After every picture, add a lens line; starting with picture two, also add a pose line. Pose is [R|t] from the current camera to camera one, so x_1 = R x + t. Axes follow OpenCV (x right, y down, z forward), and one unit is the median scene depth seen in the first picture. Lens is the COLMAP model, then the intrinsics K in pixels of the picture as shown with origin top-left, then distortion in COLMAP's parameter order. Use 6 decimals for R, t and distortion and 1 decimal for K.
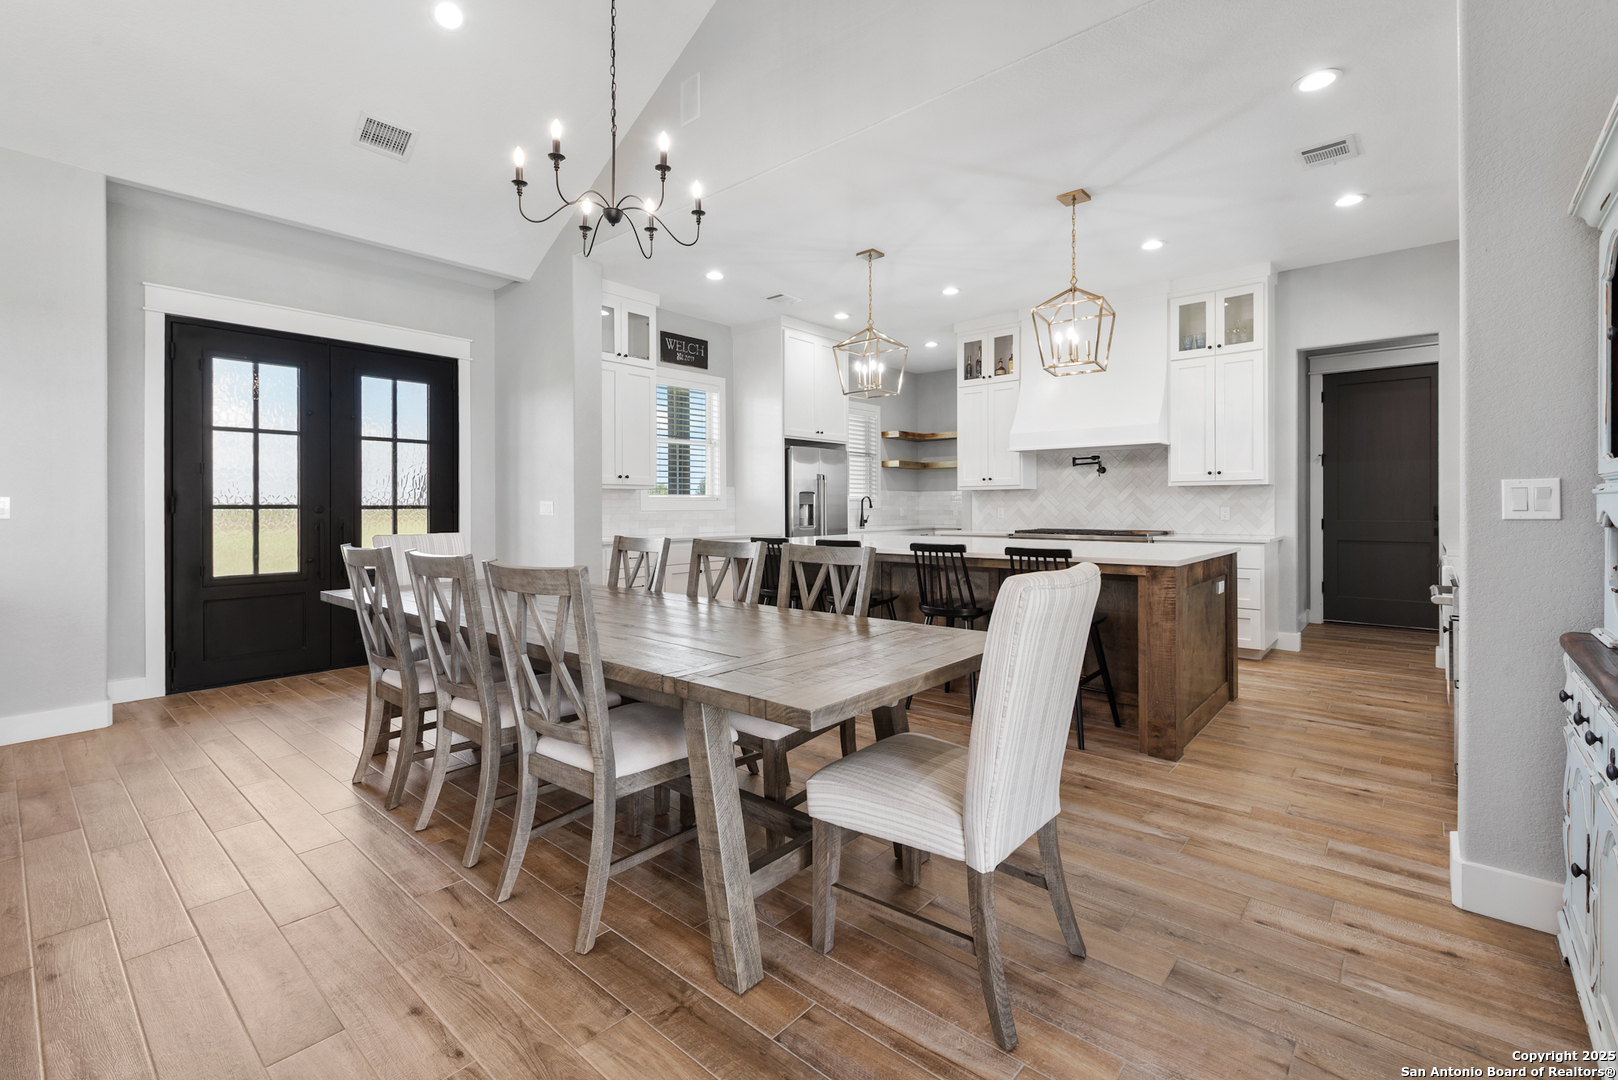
lens RADIAL K [[715.8, 0, 815.8], [0, 715.8, 516.7], [0, 0, 1]] dist [0.010706, -0.002657]
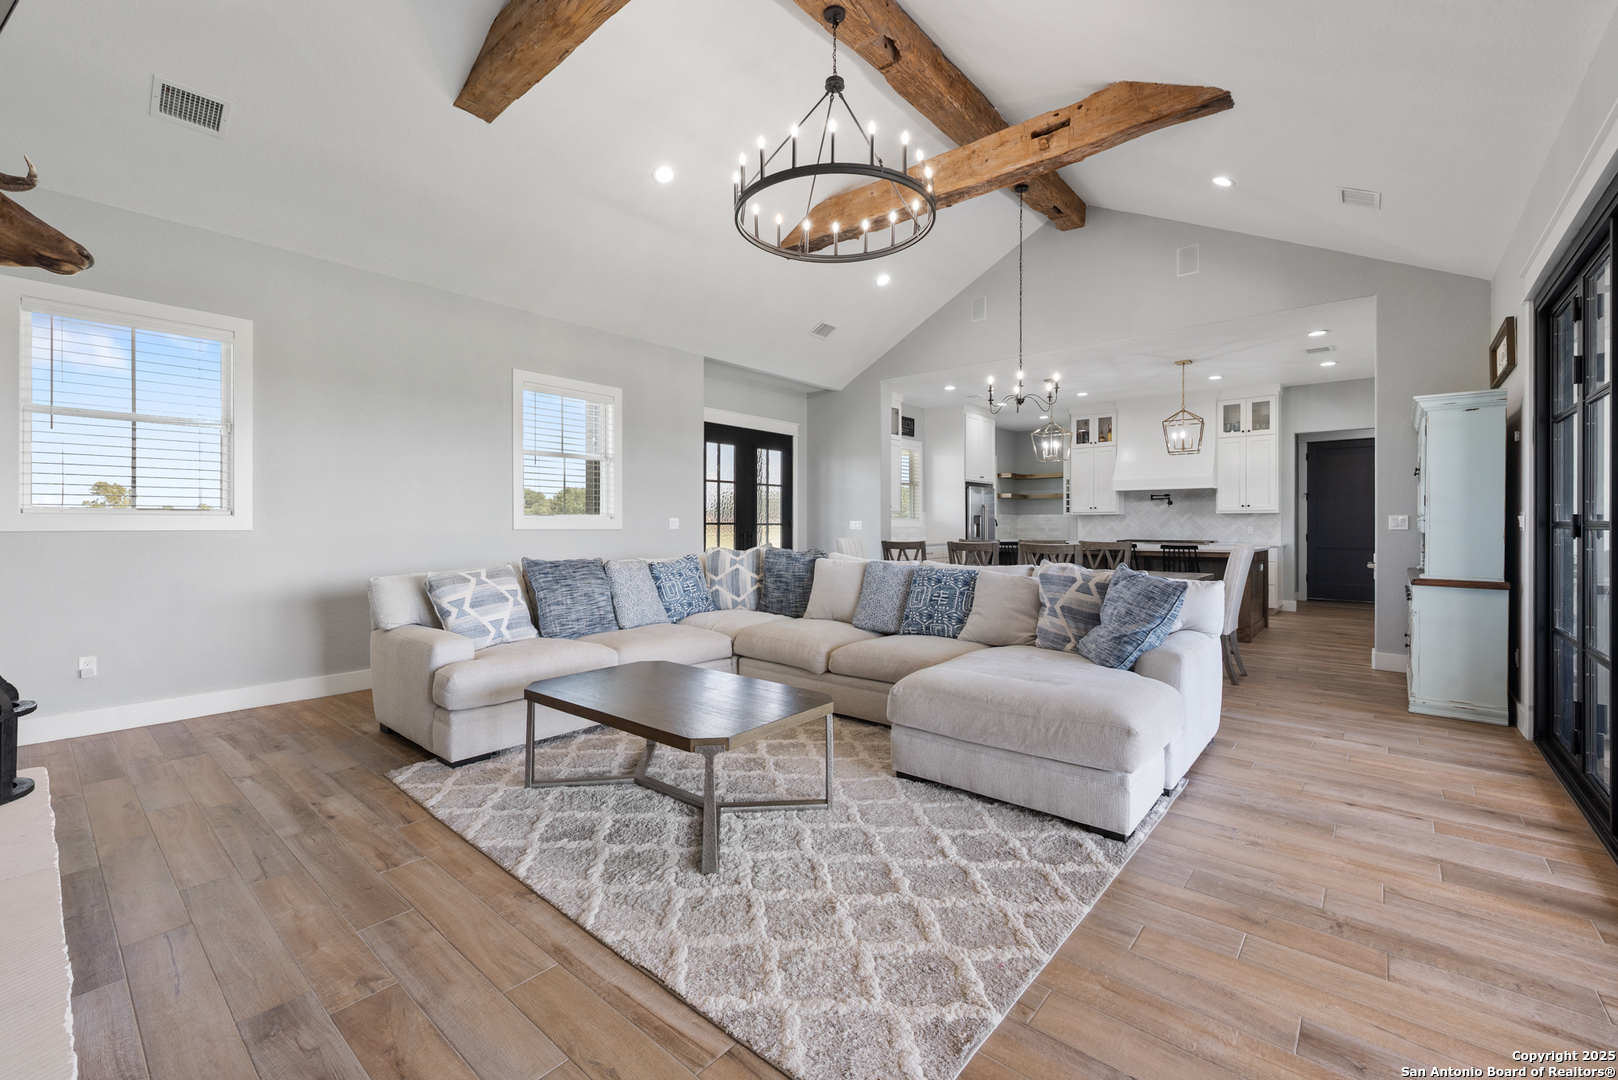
lens RADIAL K [[683.5, 0, 805.4], [0, 683.5, 531.2], [0, 0, 1]] dist [0.013875, -0.001758]
pose [[0.999953, 0.004438, 0.008671, -0.457830], [-0.004387, 0.999973, -0.005963, 0.011733], [-0.008698, 0.005925, 0.999945, -0.562805]]
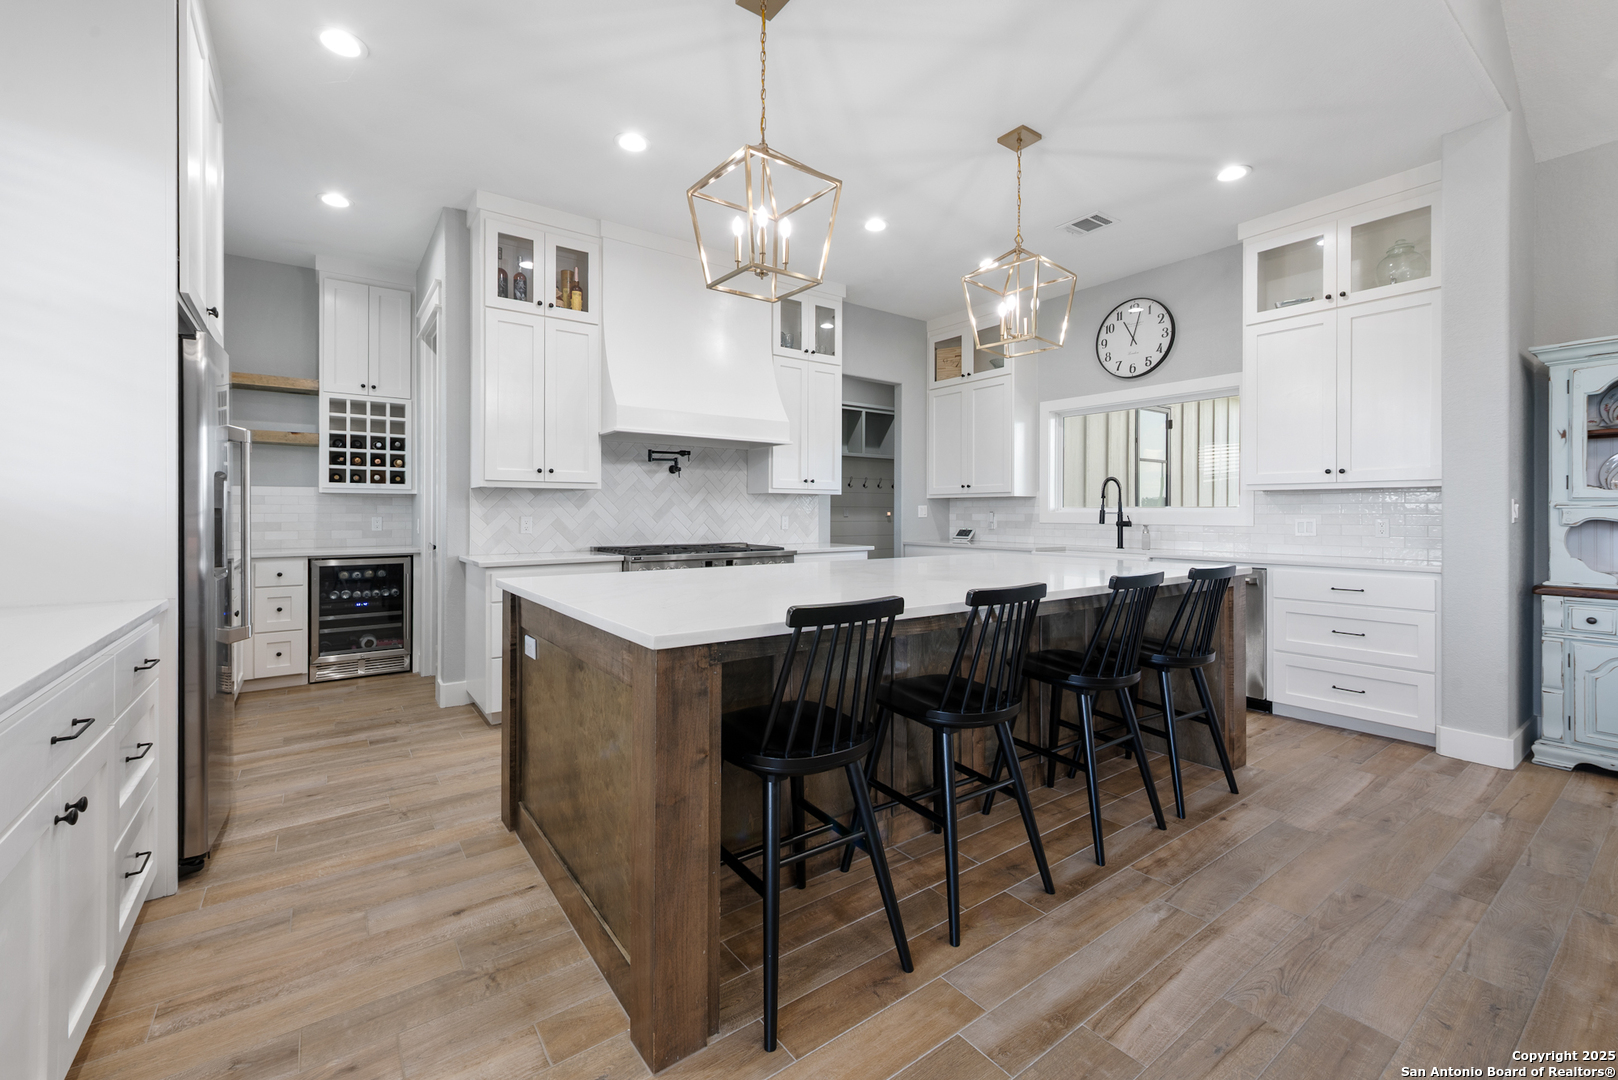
lens RADIAL K [[683.5, 0, 780.6], [0, 683.5, 523.8], [0, 0, 1]] dist [0.013875, -0.001758]
pose [[0.232146, -0.012088, 0.972606, -0.324458], [0.013210, 0.999870, 0.009274, -0.011149], [-0.972591, 0.010695, 0.232275, 0.757627]]
